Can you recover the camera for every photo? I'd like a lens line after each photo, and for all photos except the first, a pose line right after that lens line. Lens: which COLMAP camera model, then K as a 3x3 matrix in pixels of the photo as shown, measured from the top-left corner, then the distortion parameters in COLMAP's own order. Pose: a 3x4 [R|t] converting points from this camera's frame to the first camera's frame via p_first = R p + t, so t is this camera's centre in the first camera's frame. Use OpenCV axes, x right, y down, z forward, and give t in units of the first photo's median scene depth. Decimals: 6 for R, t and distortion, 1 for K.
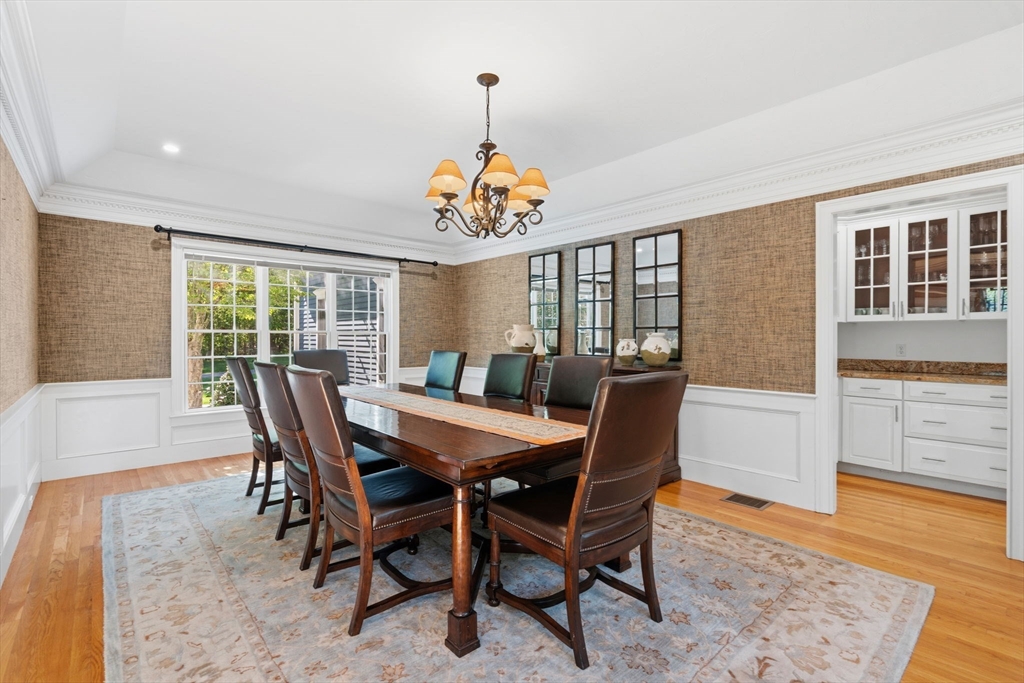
lens RADIAL K [[471.0, 0, 512.6], [0, 471.0, 336.8], [0, 0, 1]] dist [-0.000297, -0.000353]
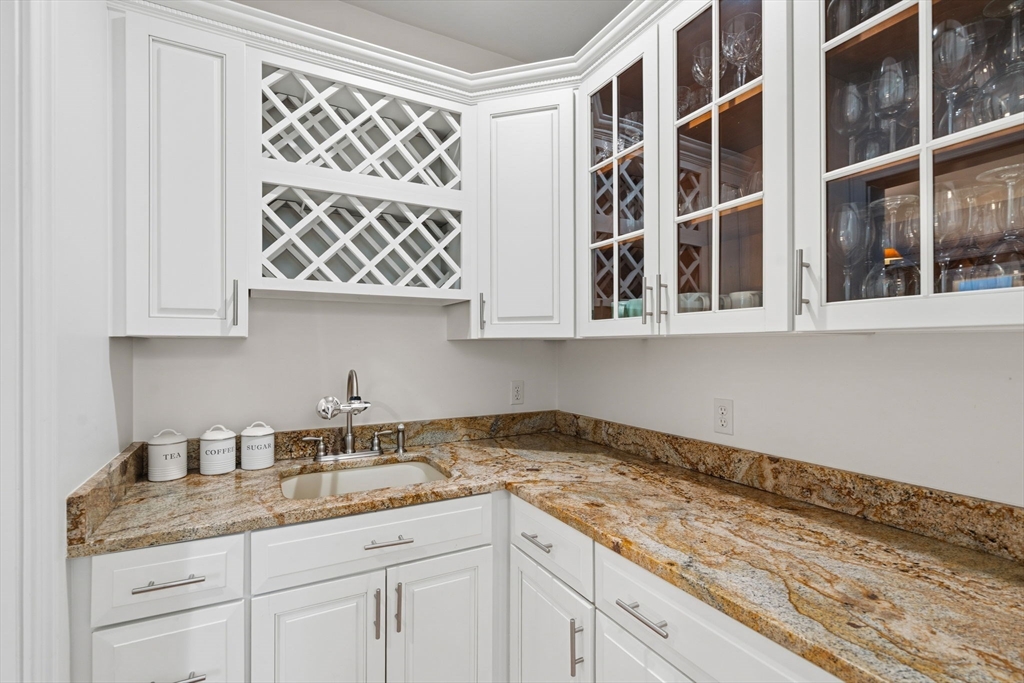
lens RADIAL K [[471.0, 0, 511.3], [0, 471.0, 345.7], [0, 0, 1]] dist [-0.000297, -0.000353]
pose [[0.975093, -0.003834, -0.221765, 0.805120], [0.003790, 0.999993, -0.000623, -0.027235], [0.221765, -0.000233, 0.975100, 0.665981]]
